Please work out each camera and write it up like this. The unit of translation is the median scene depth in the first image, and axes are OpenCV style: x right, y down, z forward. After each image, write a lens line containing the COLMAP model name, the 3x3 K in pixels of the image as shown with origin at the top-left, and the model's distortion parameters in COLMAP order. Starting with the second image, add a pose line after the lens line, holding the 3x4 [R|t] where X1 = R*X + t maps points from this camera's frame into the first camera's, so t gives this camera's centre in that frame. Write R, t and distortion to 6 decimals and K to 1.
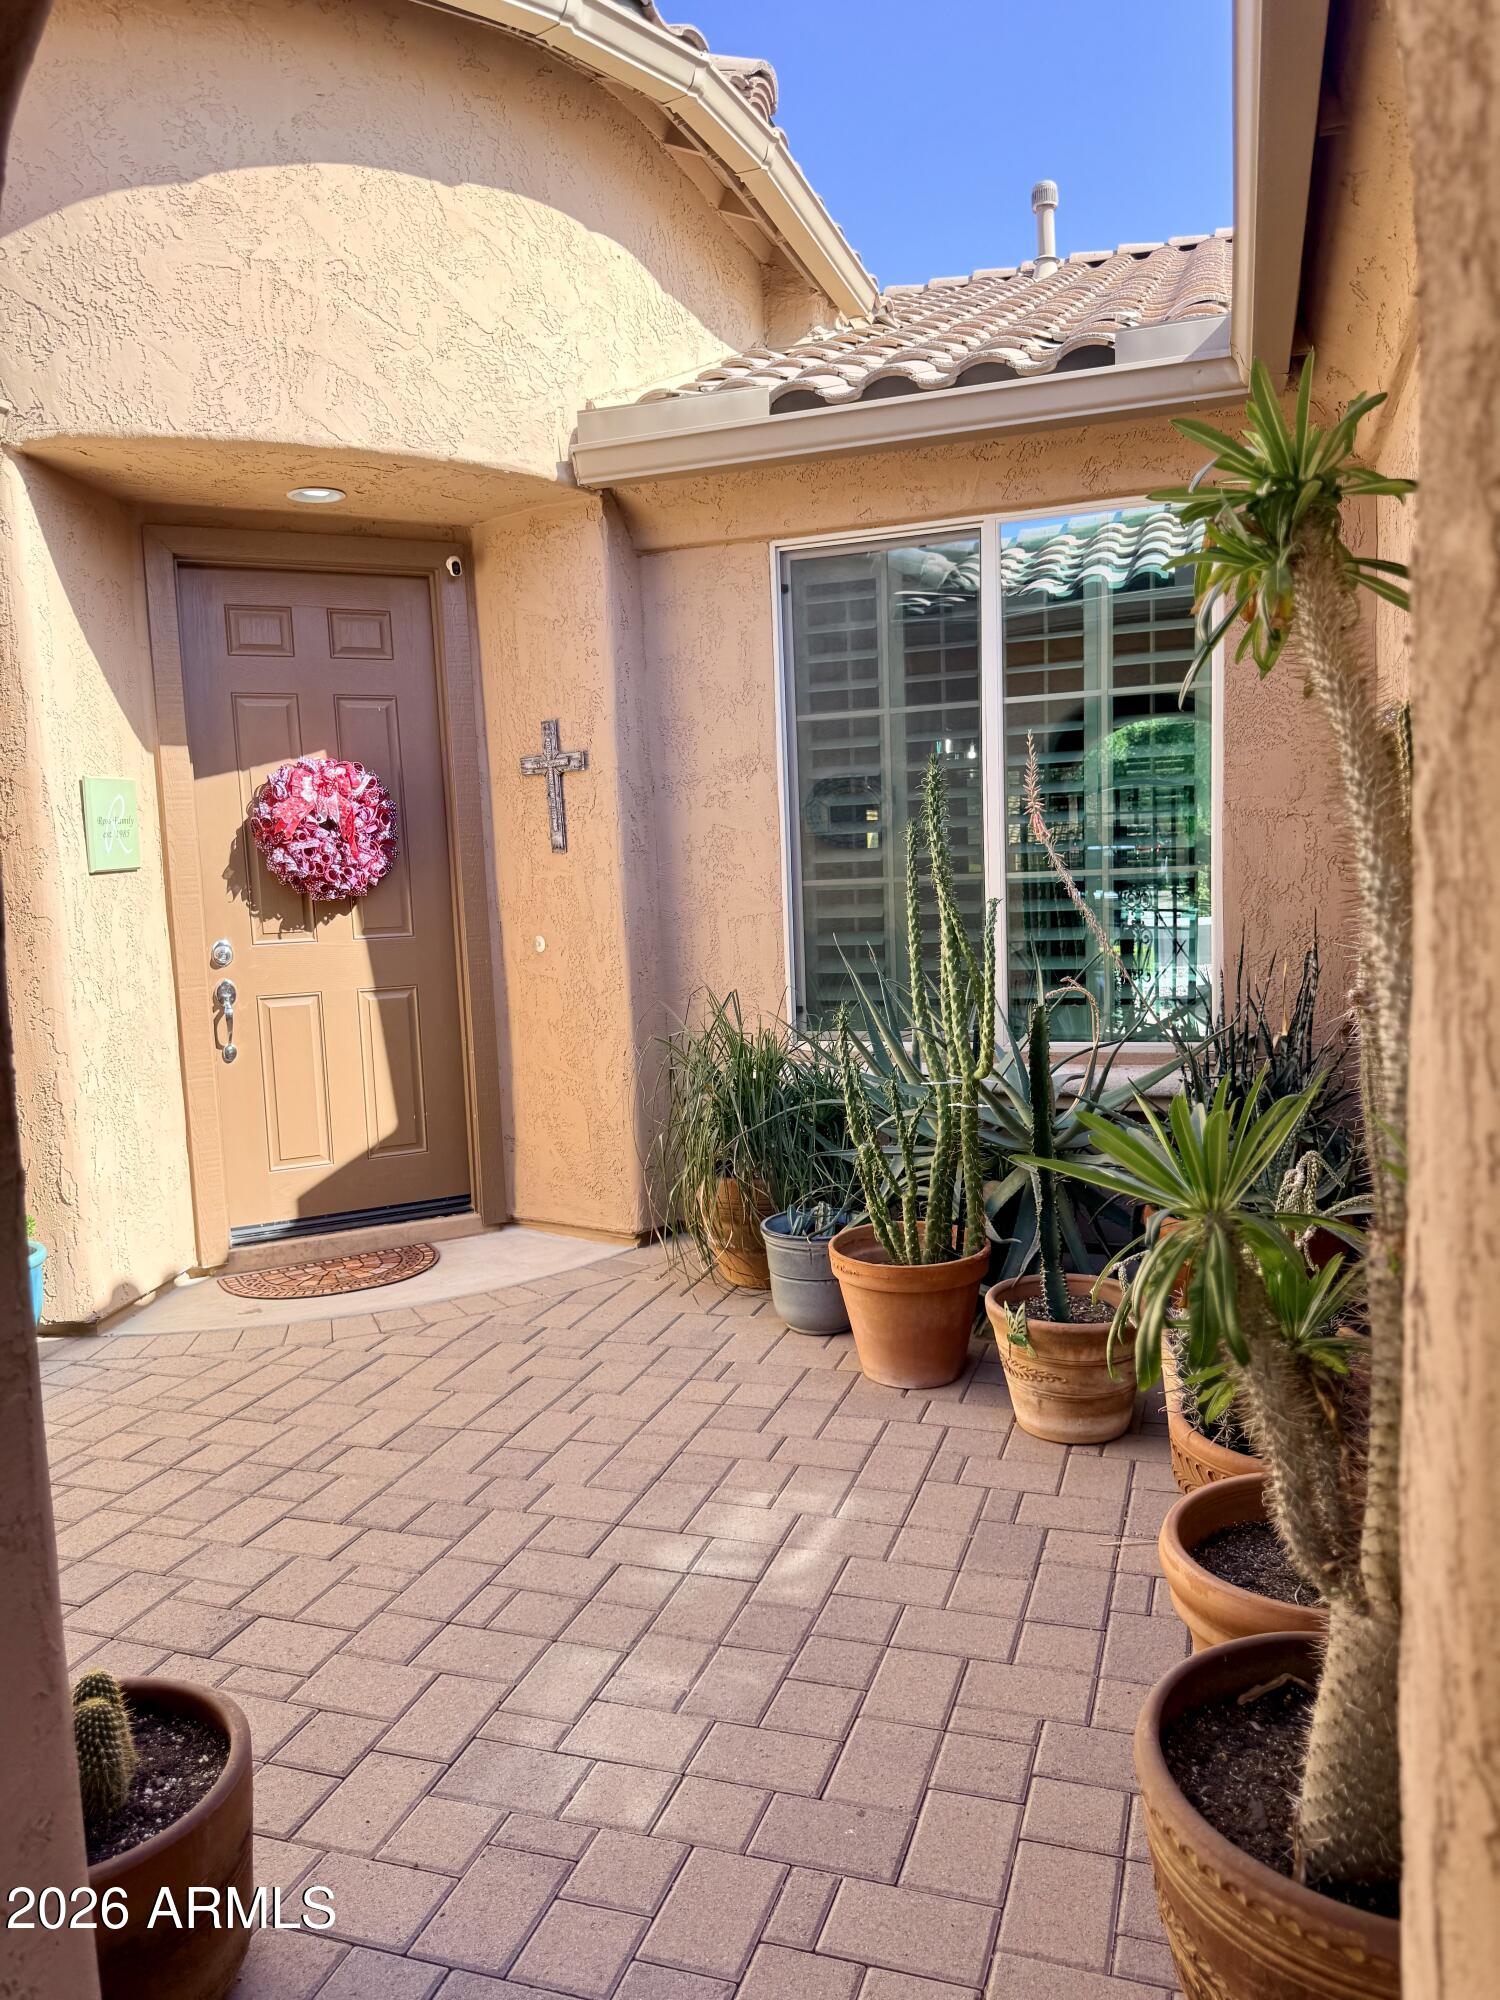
lens RADIAL K [[1442.6, 0, 753.9], [0, 1442.6, 1009.8], [0, 0, 1]] dist [0.211533, -0.420116]
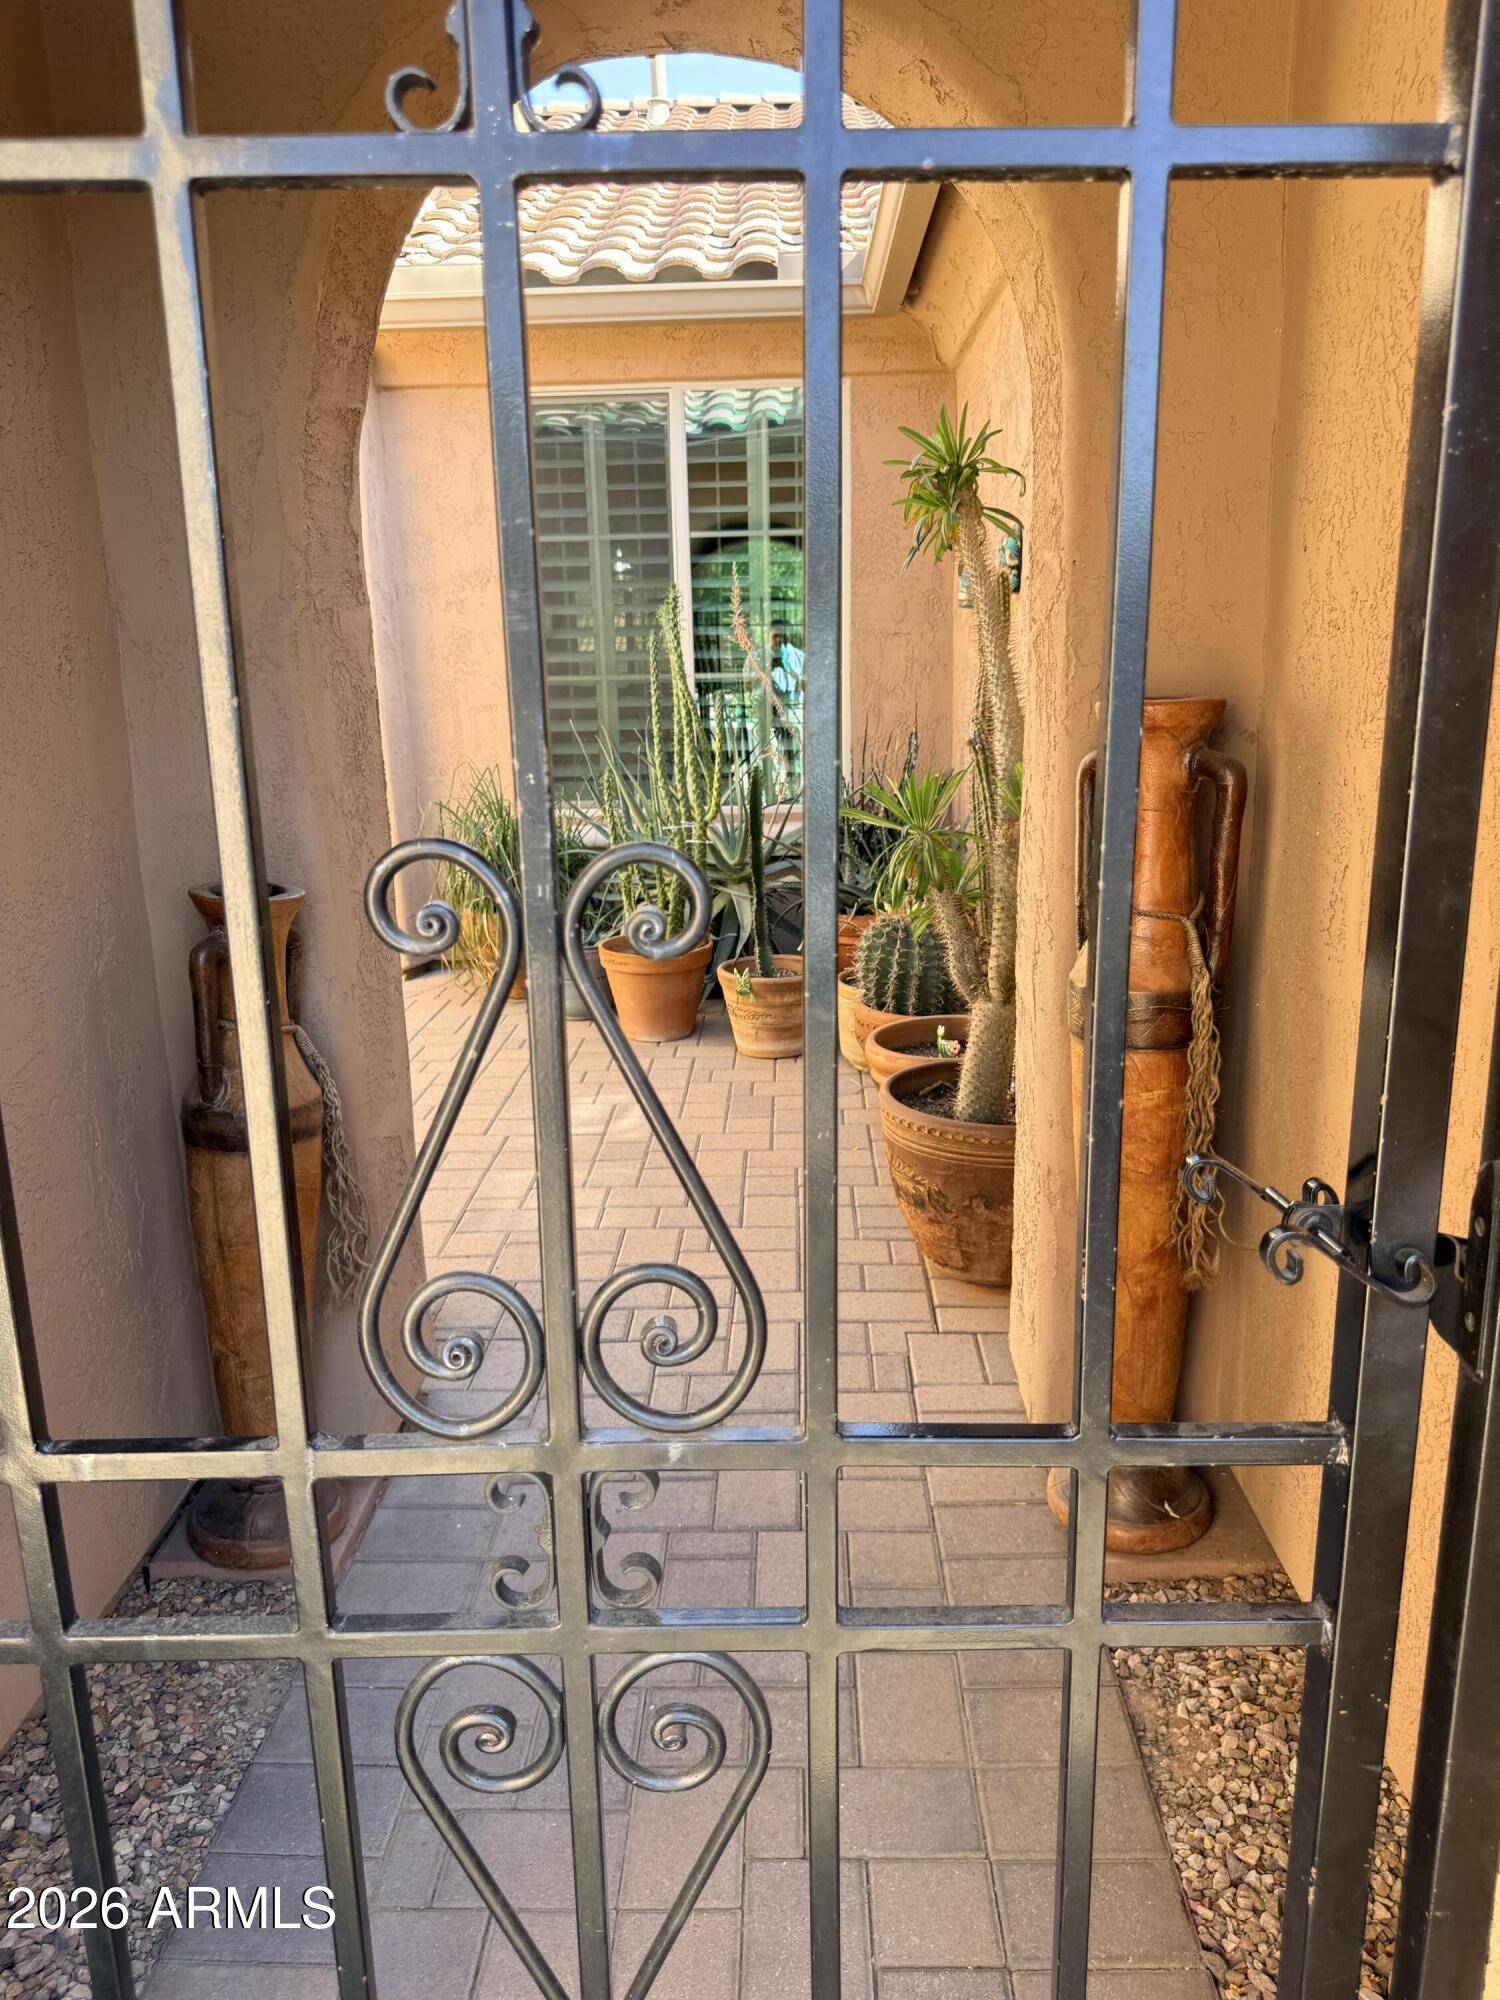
lens RADIAL K [[1442.6, 0, 753.9], [0, 1442.6, 1009.8], [0, 0, 1]] dist [0.211533, -0.420116]
pose [[0.957790, -0.052739, 0.282589, -0.209057], [0.016263, 0.991394, 0.129900, 0.046079], [-0.287008, -0.119821, 0.950405, -0.377922]]
